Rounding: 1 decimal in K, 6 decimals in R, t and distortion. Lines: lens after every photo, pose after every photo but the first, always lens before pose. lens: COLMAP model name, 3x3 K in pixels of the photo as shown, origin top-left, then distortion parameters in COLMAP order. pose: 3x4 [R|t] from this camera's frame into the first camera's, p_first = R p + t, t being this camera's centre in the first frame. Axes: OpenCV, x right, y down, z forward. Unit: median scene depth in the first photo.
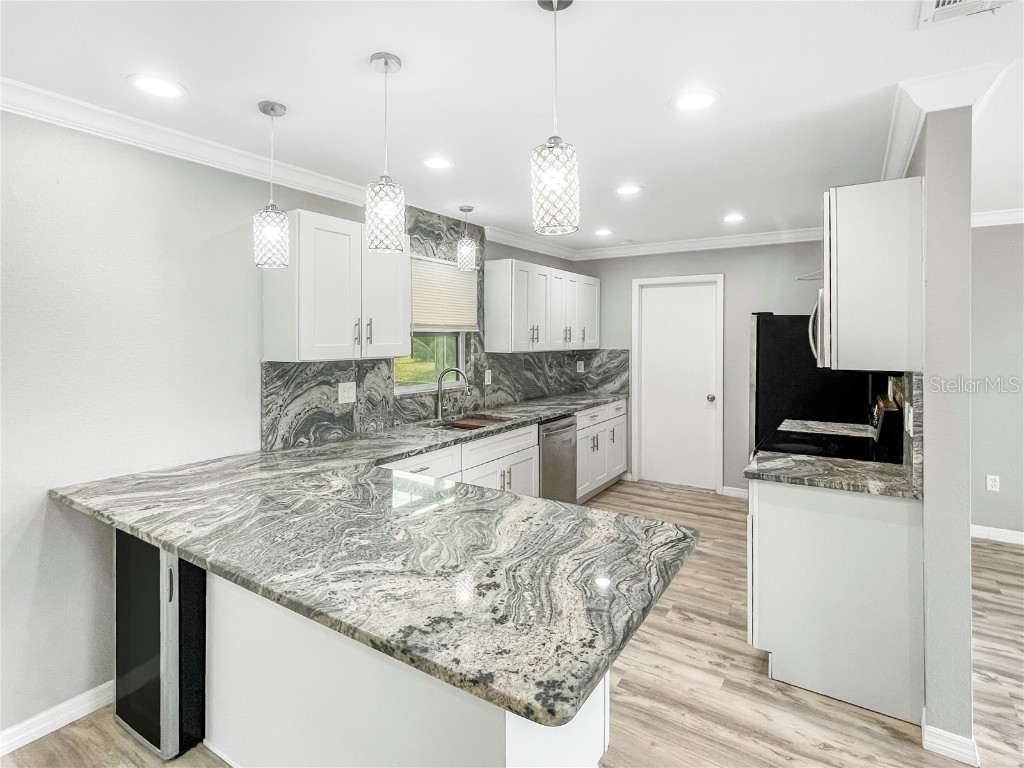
lens RADIAL K [[522.7, 0, 505.1], [0, 522.7, 334.4], [0, 0, 1]] dist [-0.002486, 0.000195]
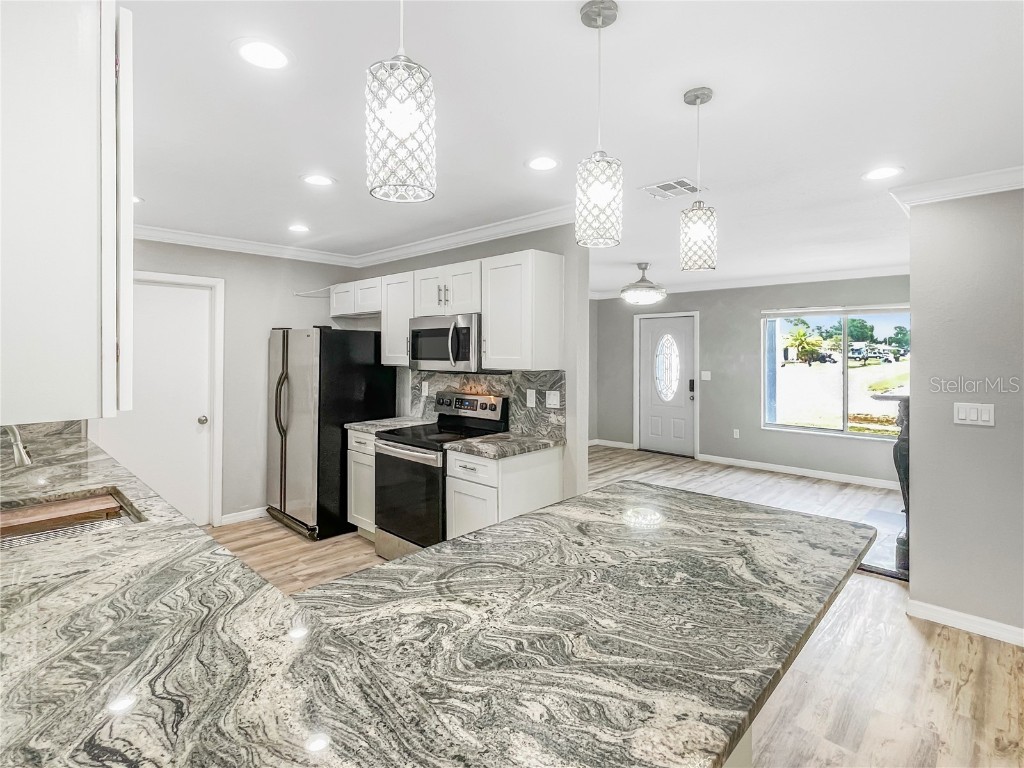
lens RADIAL K [[522.7, 0, 516.5], [0, 522.7, 352.3], [0, 0, 1]] dist [-0.002486, 0.000195]
pose [[0.173354, -0.005313, 0.984845, -0.554306], [-0.003570, 0.999975, 0.006023, 0.002946], [-0.984853, -0.004560, 0.173331, 0.516094]]
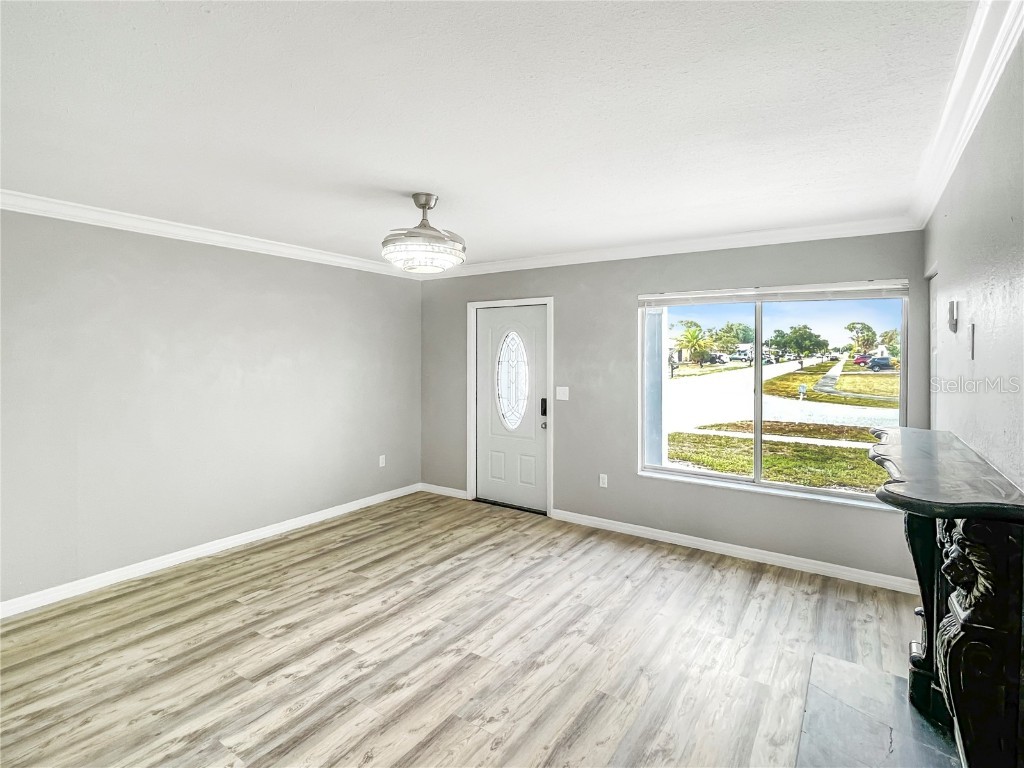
lens RADIAL K [[522.7, 0, 514.4], [0, 522.7, 357.4], [0, 0, 1]] dist [-0.002486, 0.000195]
pose [[0.005531, -0.013157, 0.999898, 0.252221], [-0.005306, 0.999899, 0.013186, -0.007575], [-0.999971, -0.005379, 0.005461, 0.247507]]
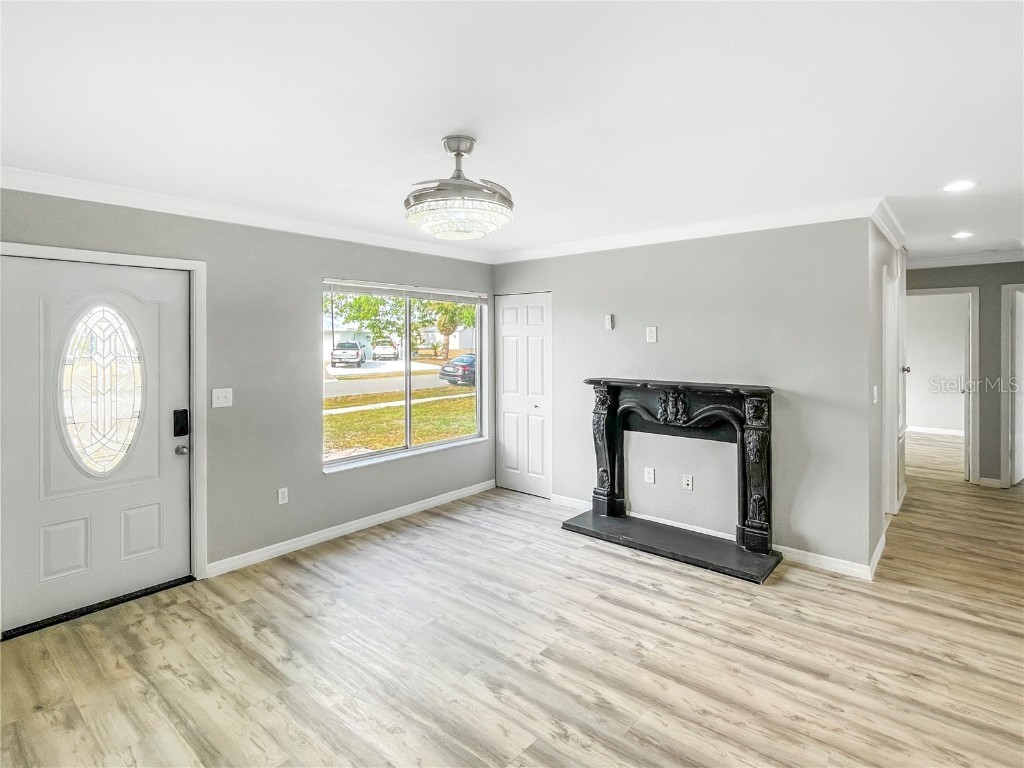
lens RADIAL K [[522.7, 0, 507.4], [0, 522.7, 339.2], [0, 0, 1]] dist [-0.002486, 0.000195]
pose [[-0.991282, -0.001154, 0.131756, 0.988012], [-0.001171, 0.999999, -0.000054, -0.007808], [-0.131756, -0.000208, -0.991282, 1.080221]]
